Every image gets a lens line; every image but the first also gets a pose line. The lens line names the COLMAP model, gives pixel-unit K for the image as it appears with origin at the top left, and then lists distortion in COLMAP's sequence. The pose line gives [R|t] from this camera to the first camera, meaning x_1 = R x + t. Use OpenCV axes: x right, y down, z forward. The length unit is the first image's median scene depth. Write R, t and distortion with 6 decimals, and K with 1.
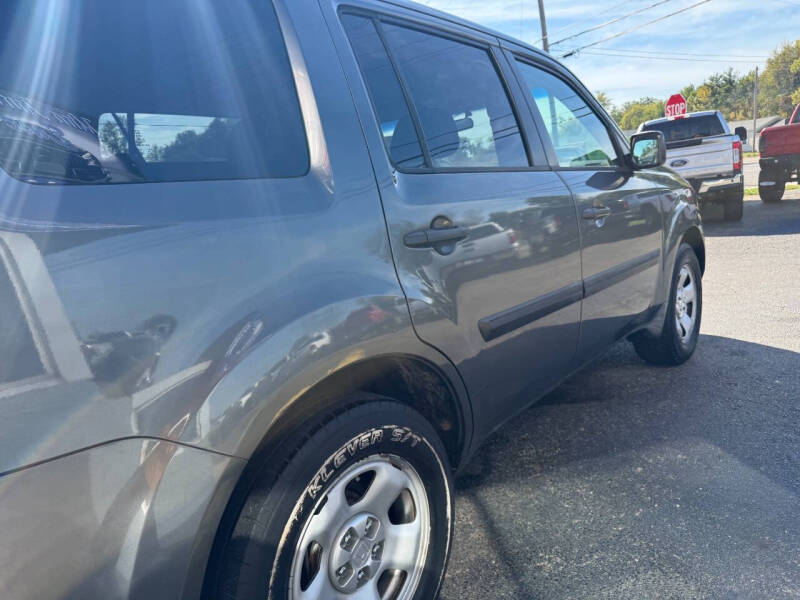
lens RADIAL K [[572.0, 0, 406.8], [0, 572.0, 298.7], [0, 0, 1]] dist [-0.005757, -0.006662]
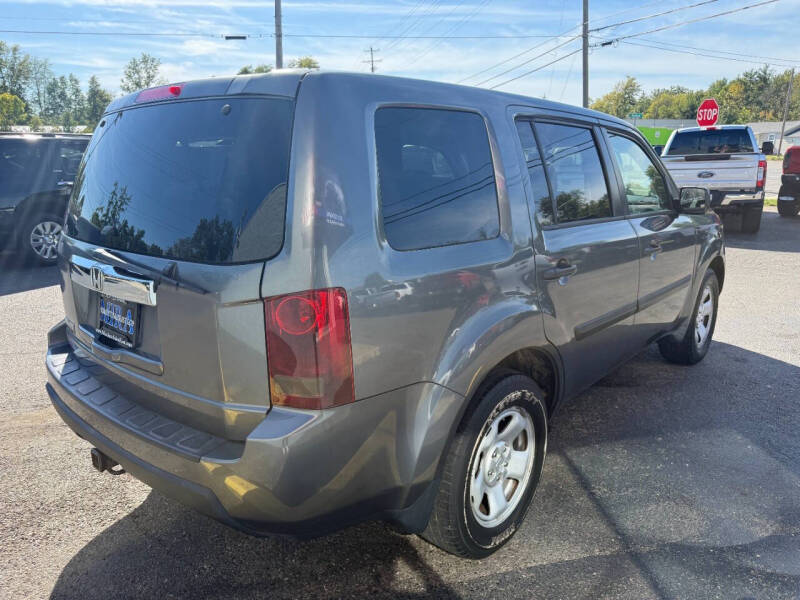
lens RADIAL K [[572.0, 0, 406.8], [0, 572.0, 298.7], [0, 0, 1]] dist [-0.005757, -0.006662]
pose [[0.995131, 0.098467, -0.004252, -0.150475], [-0.098064, 0.993528, 0.057322, -0.037234], [0.009869, -0.056626, 0.998347, -0.239056]]
